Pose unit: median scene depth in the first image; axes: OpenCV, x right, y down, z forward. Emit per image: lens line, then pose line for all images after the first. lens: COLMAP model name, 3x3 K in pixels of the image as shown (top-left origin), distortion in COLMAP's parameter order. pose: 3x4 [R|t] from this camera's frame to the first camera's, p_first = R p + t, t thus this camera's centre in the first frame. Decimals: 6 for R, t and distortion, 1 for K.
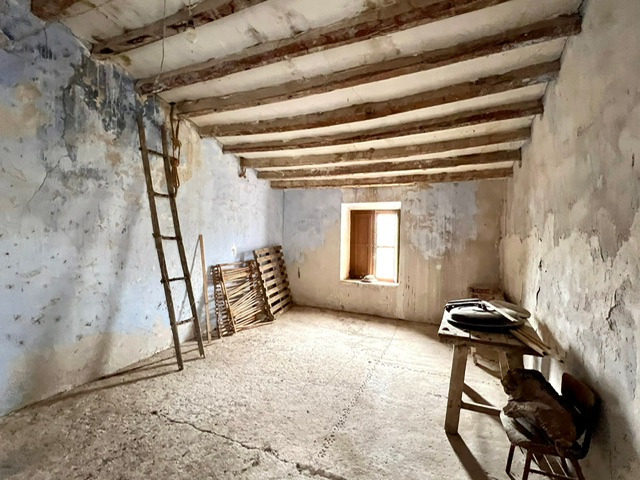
lens RADIAL K [[304.3, 0, 318.9], [0, 304.3, 241.2], [0, 0, 1]] dist [0.002120, -0.000113]
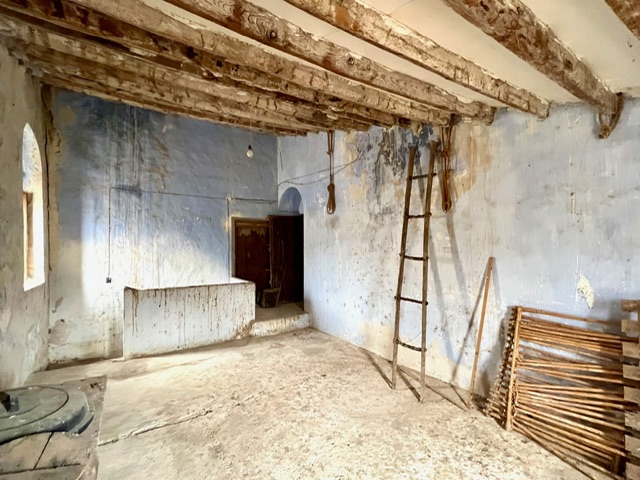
lens RADIAL K [[304.3, 0, 318.6], [0, 304.3, 240.7], [0, 0, 1]] dist [0.002120, -0.000113]
pose [[-0.534616, -0.027044, -0.844662, 0.603608], [-0.030484, 0.999455, -0.012706, -0.052801], [0.844545, 0.018955, -0.535149, 1.457949]]
